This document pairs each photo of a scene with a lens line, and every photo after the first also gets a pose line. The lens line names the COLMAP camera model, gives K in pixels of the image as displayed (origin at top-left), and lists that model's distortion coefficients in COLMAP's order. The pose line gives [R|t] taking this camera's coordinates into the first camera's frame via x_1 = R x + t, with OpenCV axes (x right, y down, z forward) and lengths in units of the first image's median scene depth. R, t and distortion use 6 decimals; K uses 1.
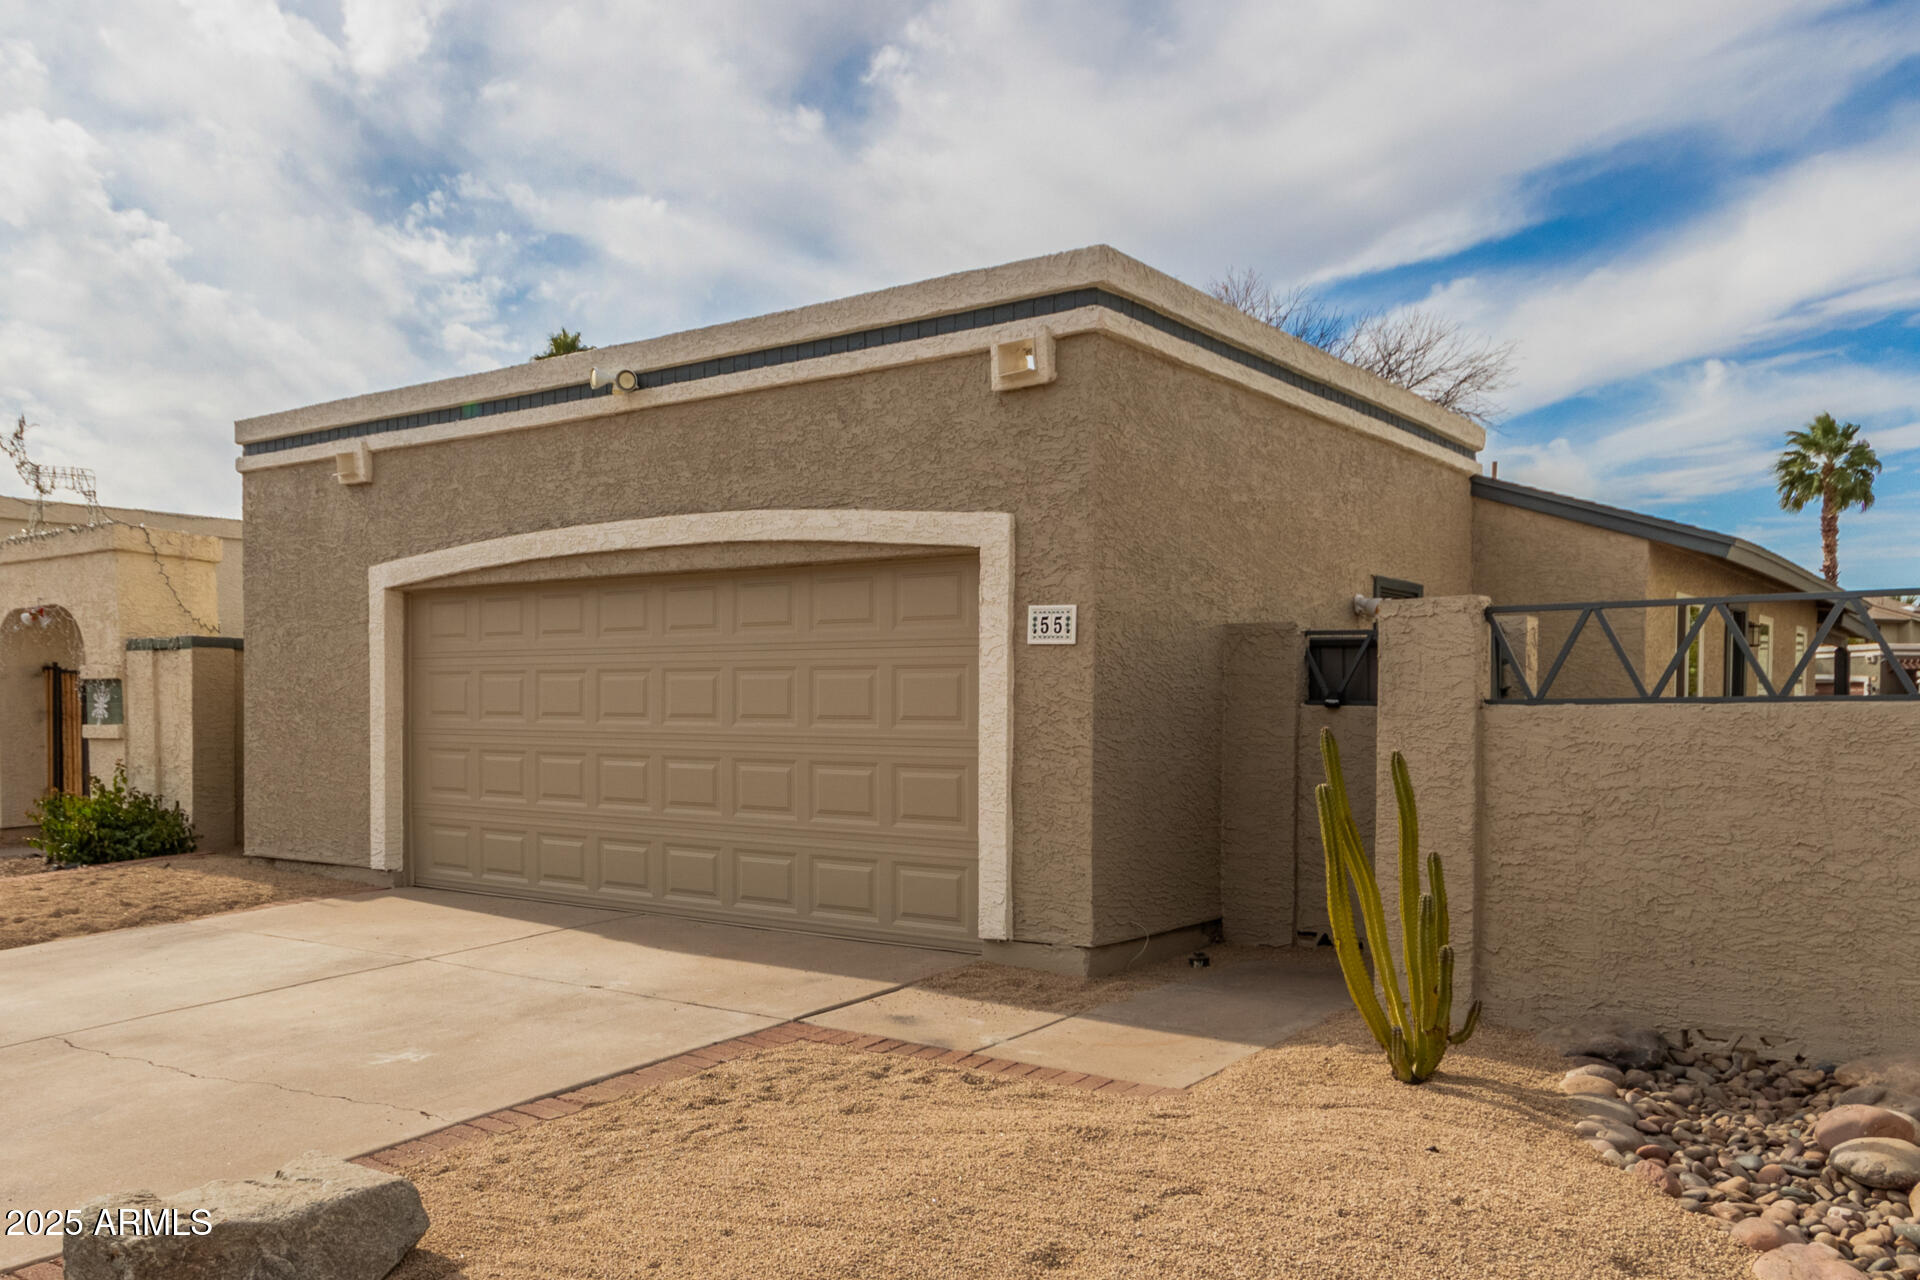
lens RADIAL K [[1497.4, 0, 957.2], [0, 1497.4, 724.9], [0, 0, 1]] dist [0.011290, -0.003027]
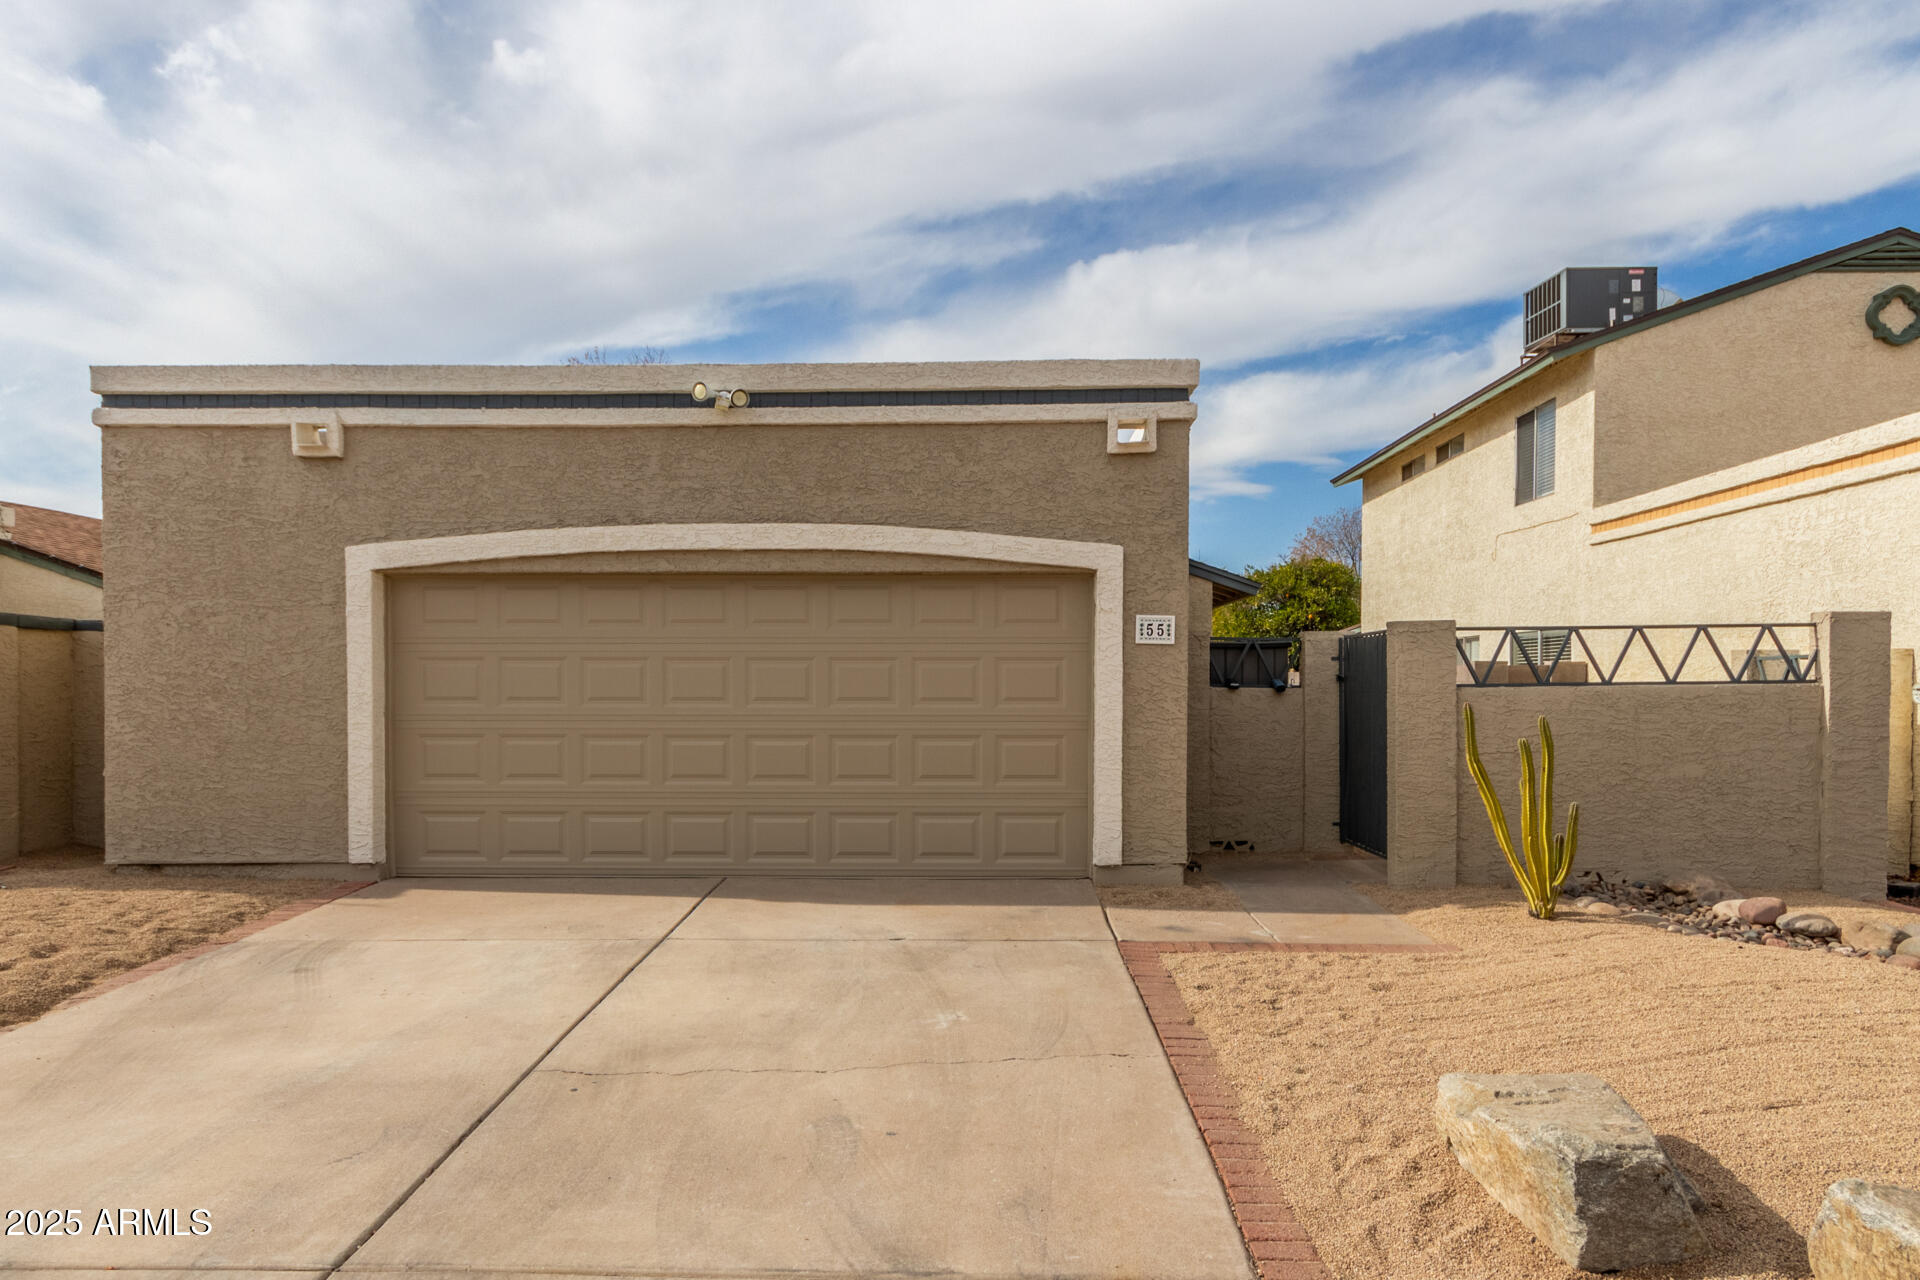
lens RADIAL K [[1143.5, 0, 960.9], [0, 1143.5, 682.8], [0, 0, 1]] dist [0.000982, 0.002773]
pose [[0.816084, -0.006299, 0.577899, -0.609193], [0.010622, 0.999935, -0.004100, -0.014344], [-0.577835, 0.009485, 0.816098, 0.225444]]
